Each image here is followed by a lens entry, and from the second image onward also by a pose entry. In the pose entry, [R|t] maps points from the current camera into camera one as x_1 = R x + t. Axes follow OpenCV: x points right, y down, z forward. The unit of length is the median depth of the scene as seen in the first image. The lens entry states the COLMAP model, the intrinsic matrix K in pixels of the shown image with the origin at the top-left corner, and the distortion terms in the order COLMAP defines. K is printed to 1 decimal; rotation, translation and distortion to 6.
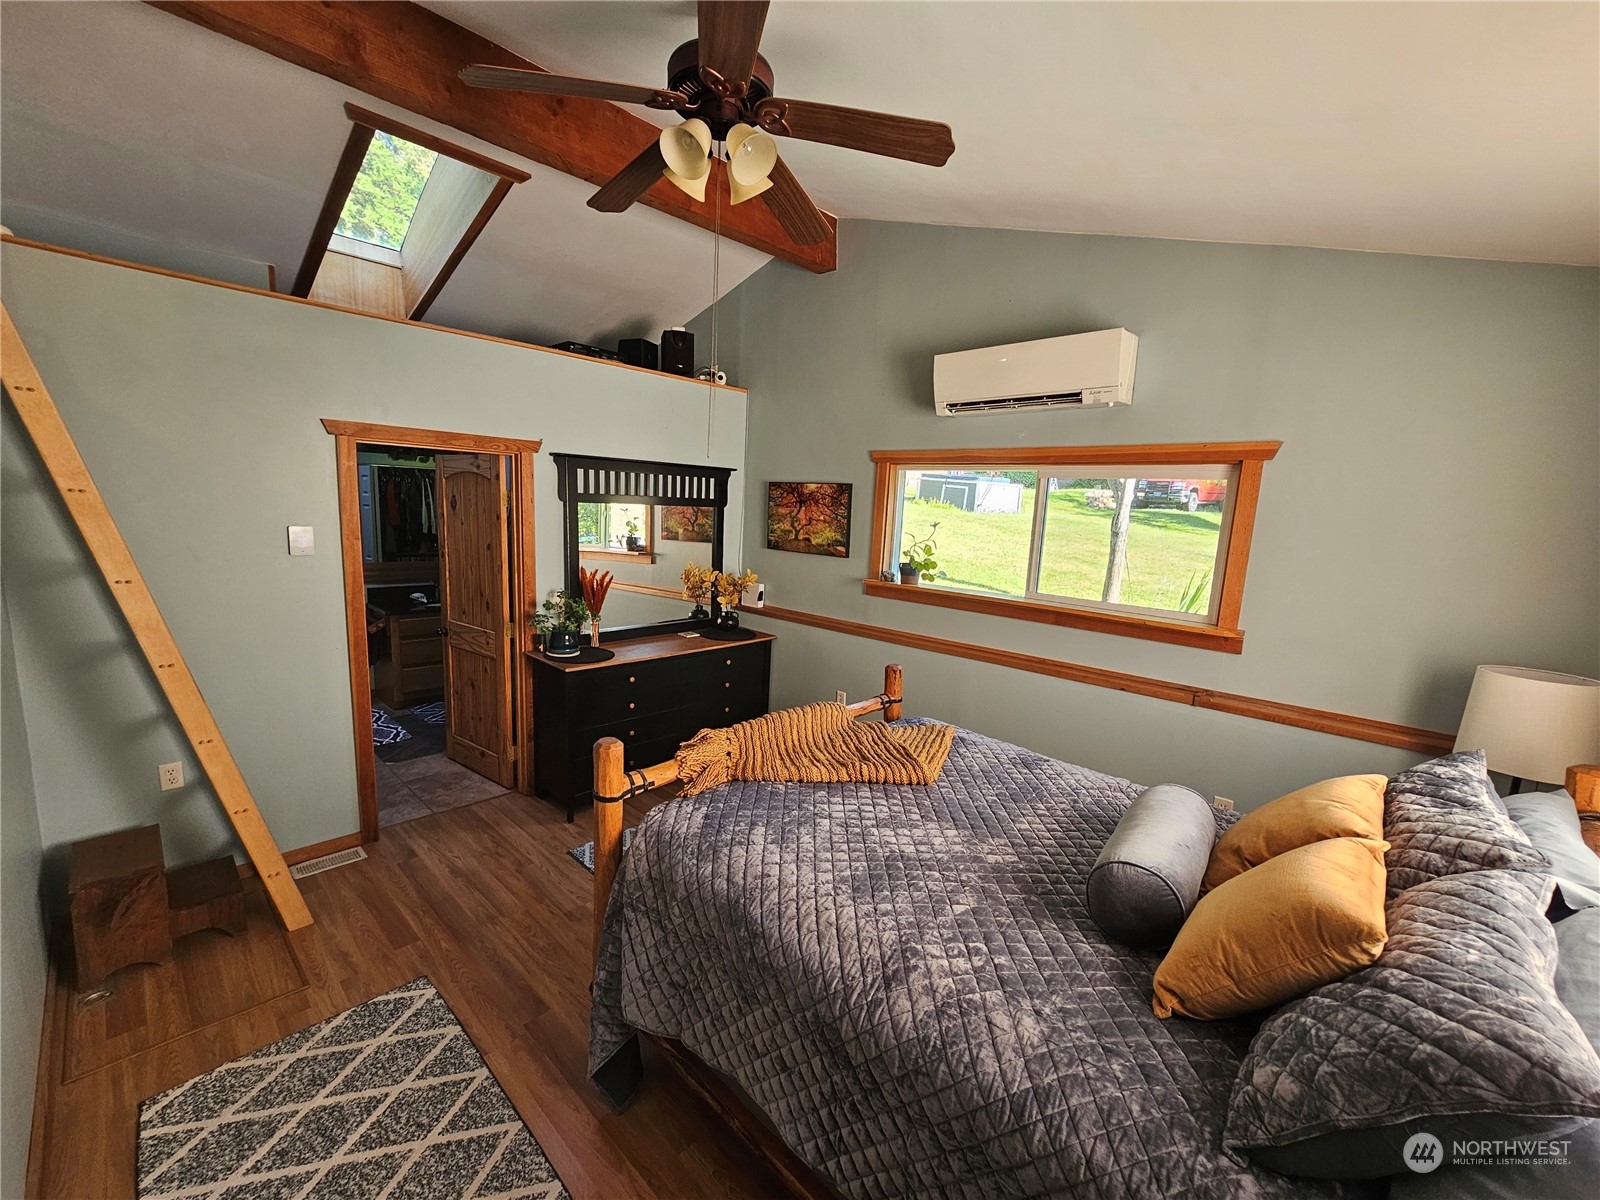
lens RADIAL K [[656.3, 0, 802.3], [0, 656.3, 603.4], [0, 0, 1]] dist [0.000435, 0.000971]
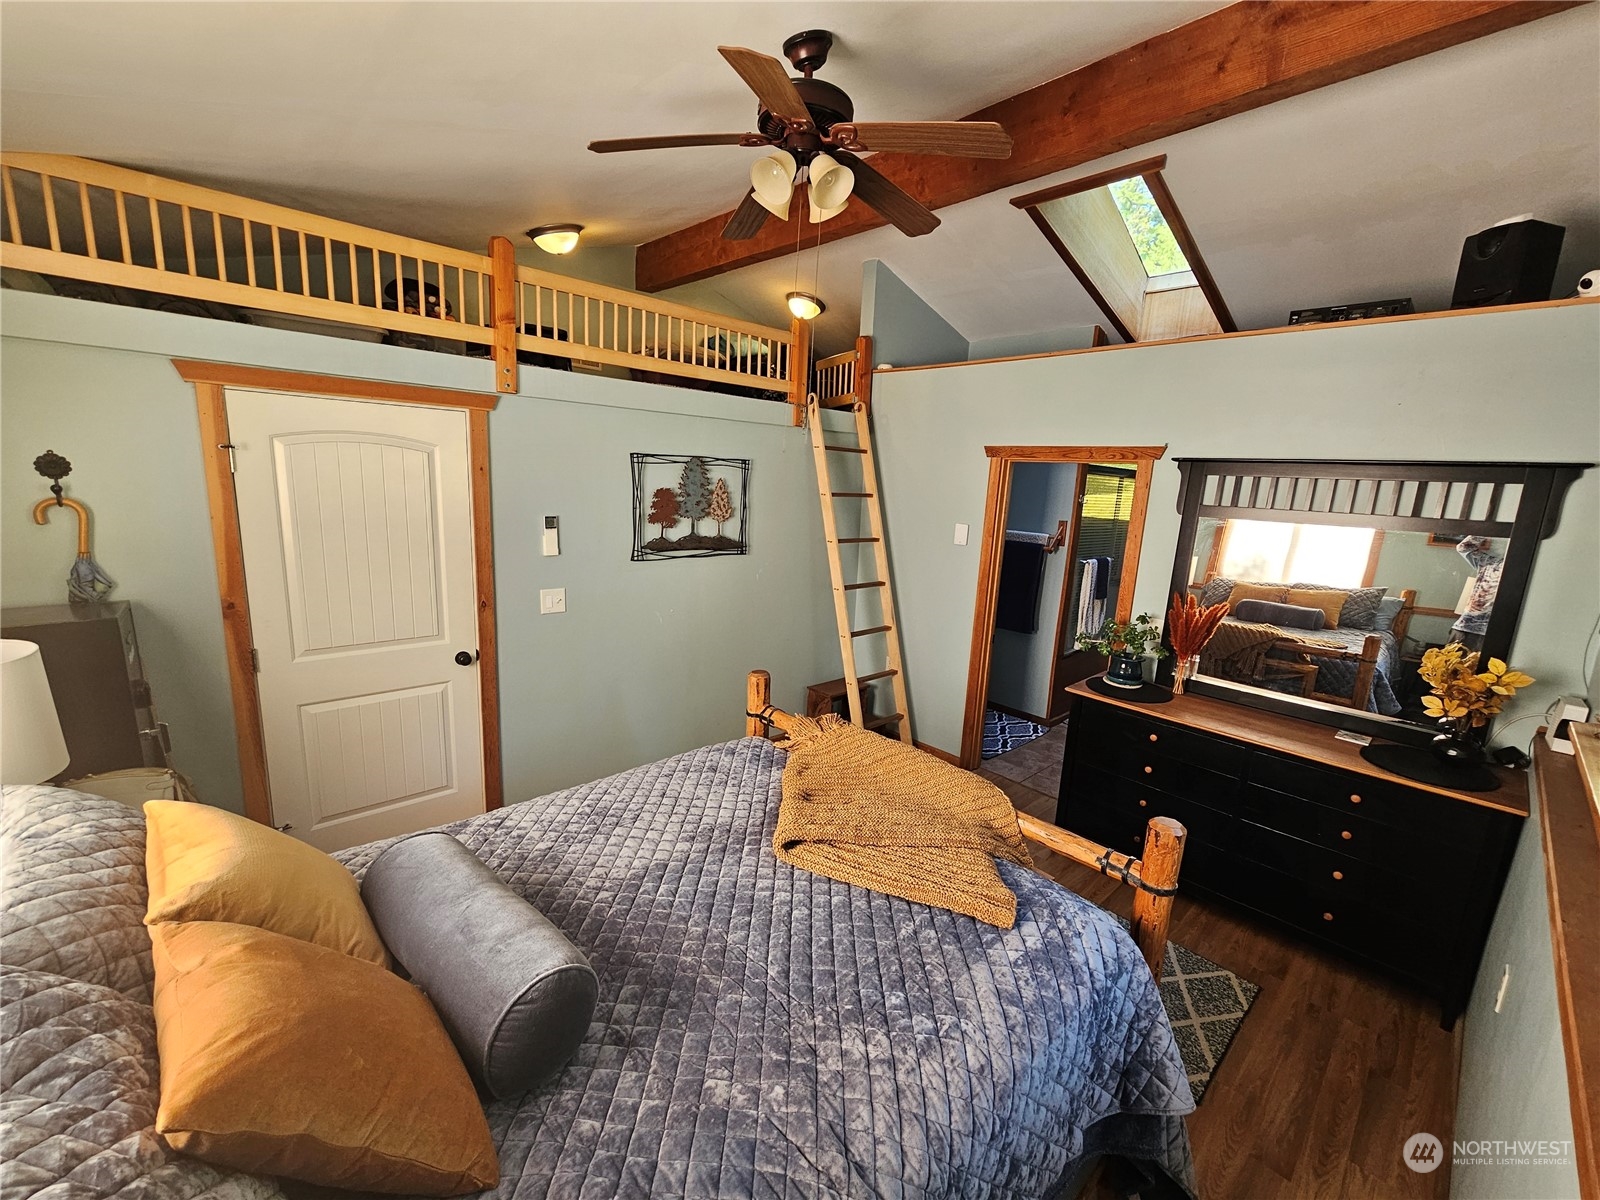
lens RADIAL K [[656.3, 0, 801.9], [0, 656.3, 606.8], [0, 0, 1]] dist [0.000435, 0.000971]
pose [[-0.056720, 0.146565, -0.987574, 0.605078], [-0.203041, 0.966801, 0.155144, -0.084957], [0.977526, 0.209317, -0.025078, 0.661546]]
